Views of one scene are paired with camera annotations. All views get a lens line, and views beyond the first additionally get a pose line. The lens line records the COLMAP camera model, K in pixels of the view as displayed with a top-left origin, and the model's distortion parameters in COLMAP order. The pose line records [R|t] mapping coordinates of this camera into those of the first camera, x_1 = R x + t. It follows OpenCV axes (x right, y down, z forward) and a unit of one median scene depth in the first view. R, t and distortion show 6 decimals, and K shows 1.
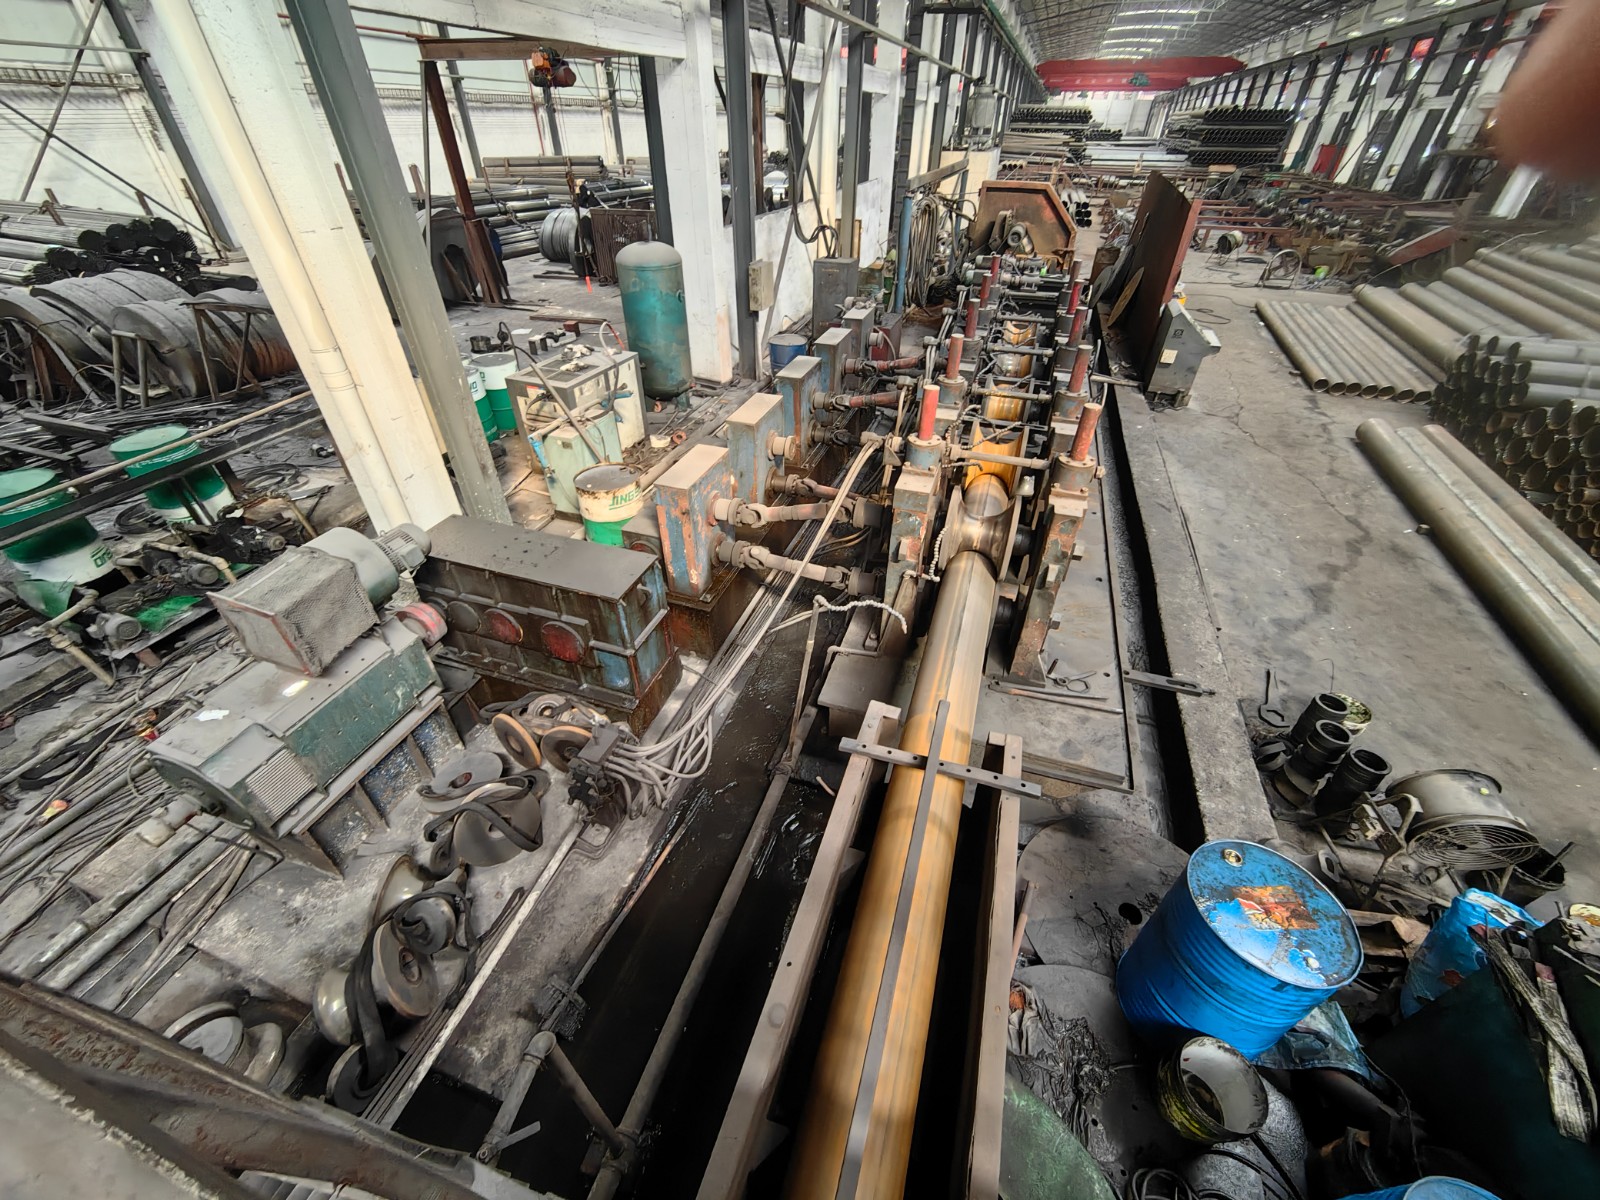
lens RADIAL K [[633.6, 0, 798.5], [0, 633.6, 597.6], [0, 0, 1]] dist [0.009284, 0.001152]
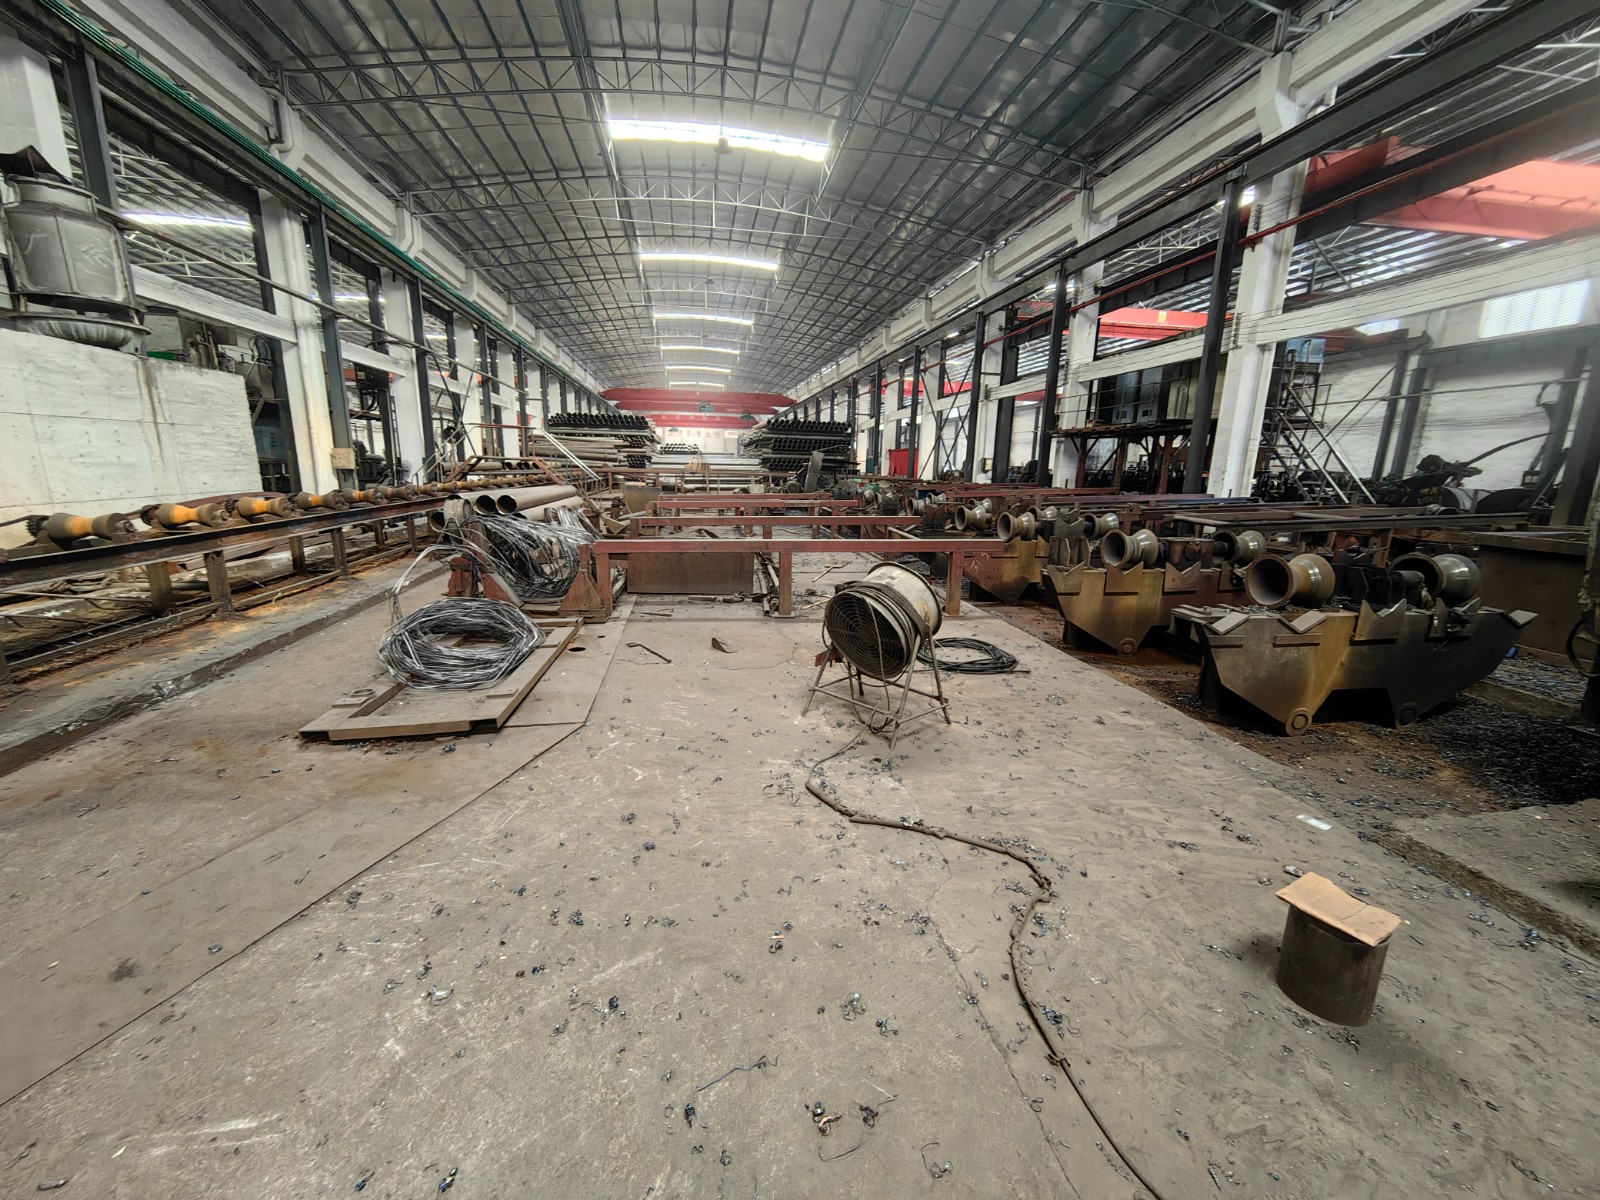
lens RADIAL K [[633.6, 0, 798.5], [0, 633.6, 597.6], [0, 0, 1]] dist [0.009284, 0.001152]
pose [[0.882648, -0.088837, 0.461564, 0.252306], [0.273019, 0.896239, -0.349595, -0.223695], [-0.382614, 0.434585, 0.815317, 0.379662]]
